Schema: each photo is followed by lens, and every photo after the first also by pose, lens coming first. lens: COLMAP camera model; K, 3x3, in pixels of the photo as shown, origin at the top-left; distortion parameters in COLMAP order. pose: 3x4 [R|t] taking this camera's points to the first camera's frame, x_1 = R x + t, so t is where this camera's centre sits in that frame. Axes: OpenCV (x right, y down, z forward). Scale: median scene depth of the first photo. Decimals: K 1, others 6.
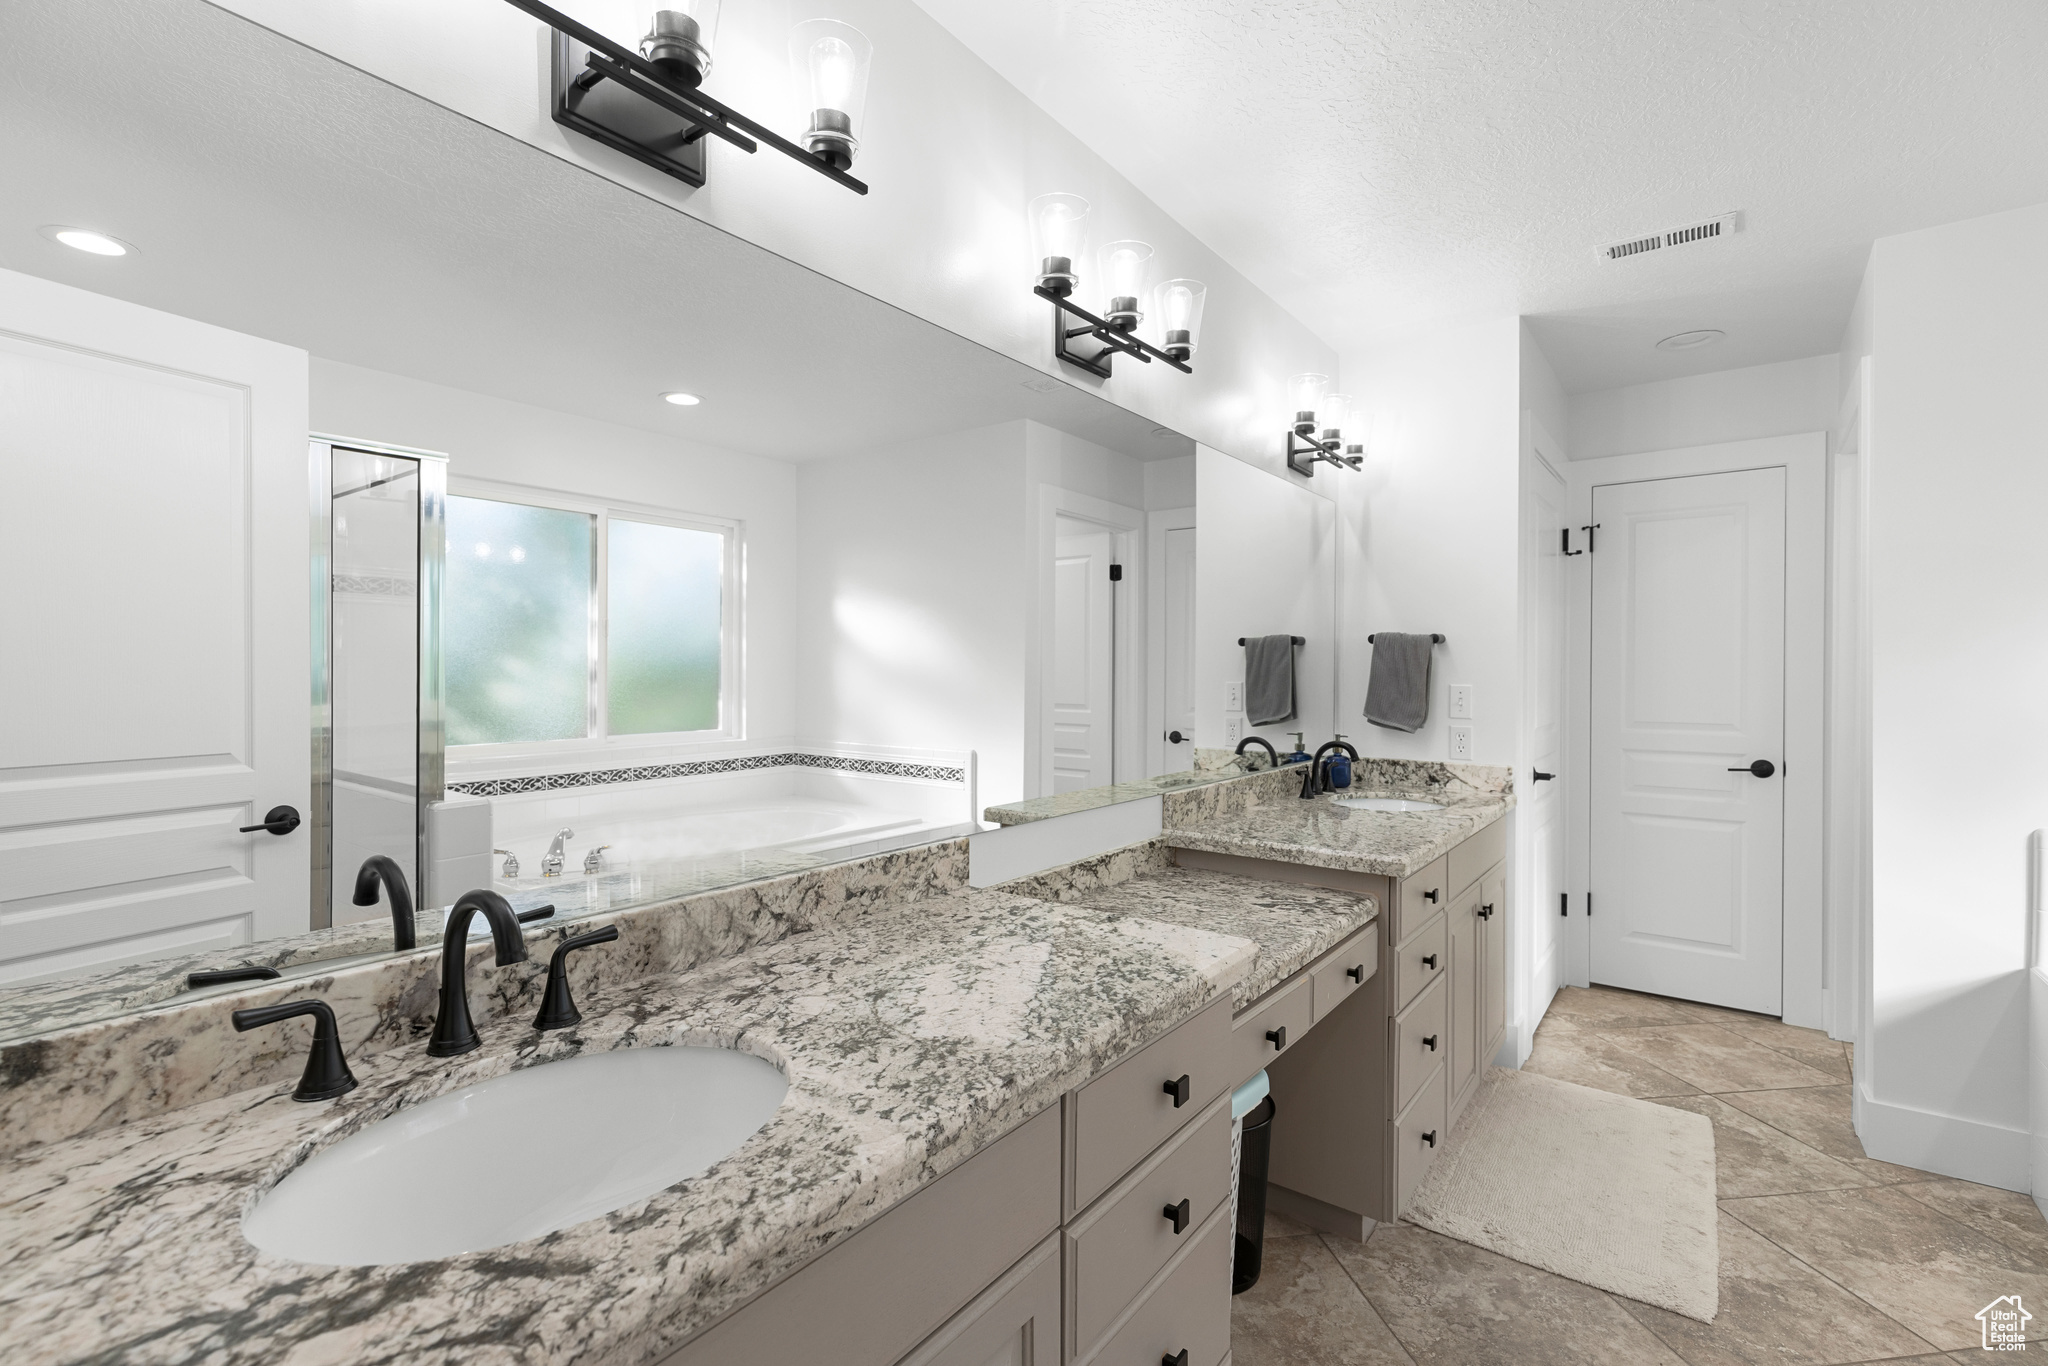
lens RADIAL K [[919.5, 0, 1021.4], [0, 919.5, 681.4], [0, 0, 1]] dist [0.005302, -0.002123]
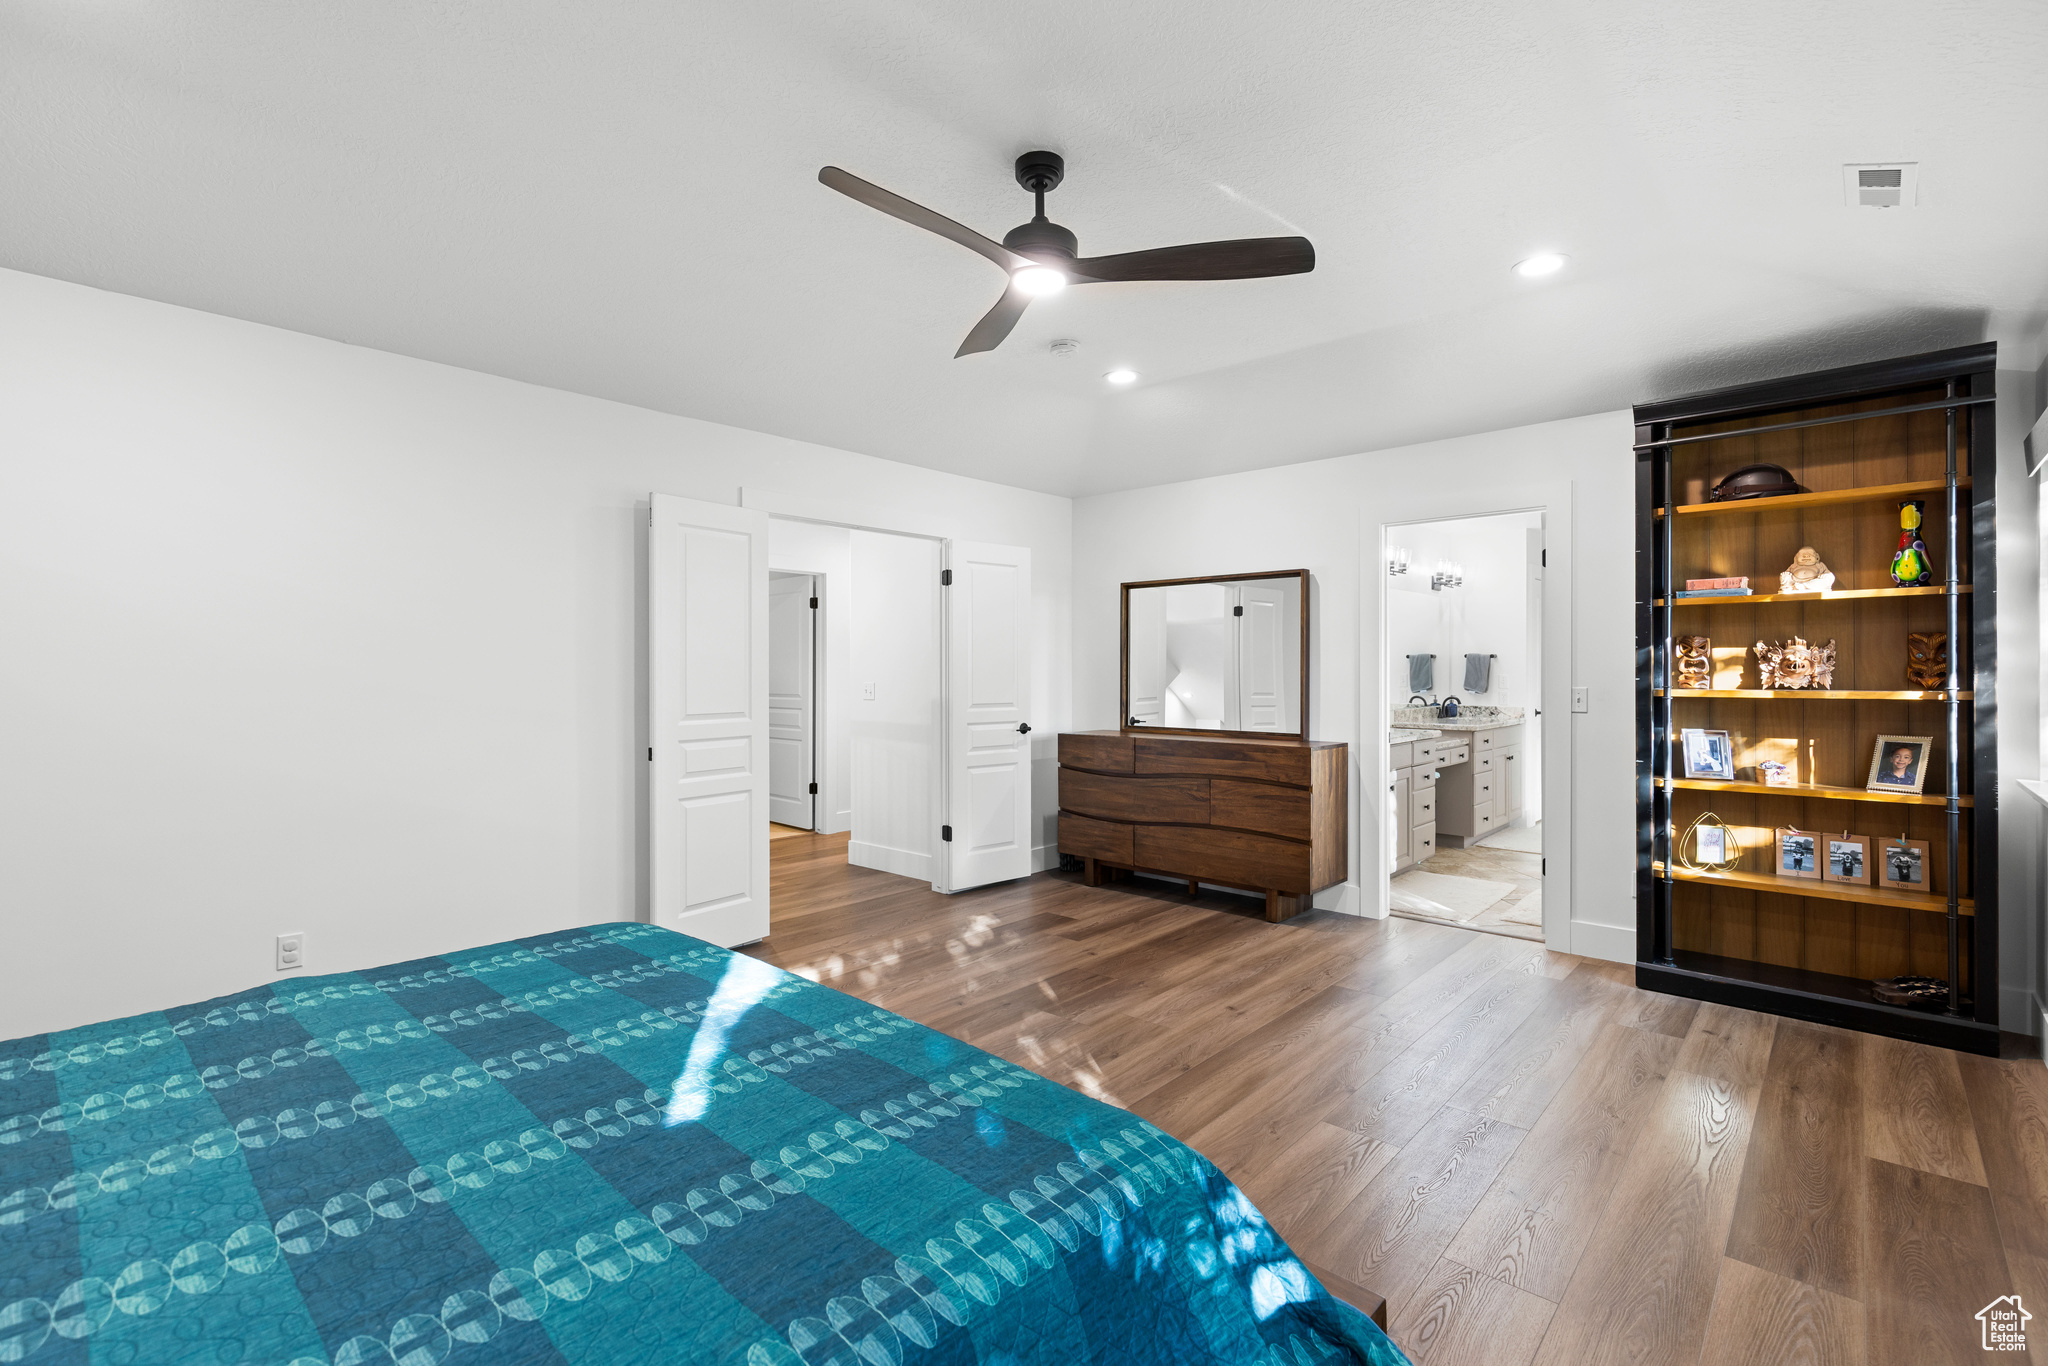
lens RADIAL K [[919.5, 0, 1024.3], [0, 919.5, 676.6], [0, 0, 1]] dist [0.005302, -0.002123]
pose [[0.996663, -0.006074, -0.081405, -0.606461], [0.006301, 0.999977, 0.002523, -0.004042], [0.081387, -0.003027, 0.996678, -1.576608]]
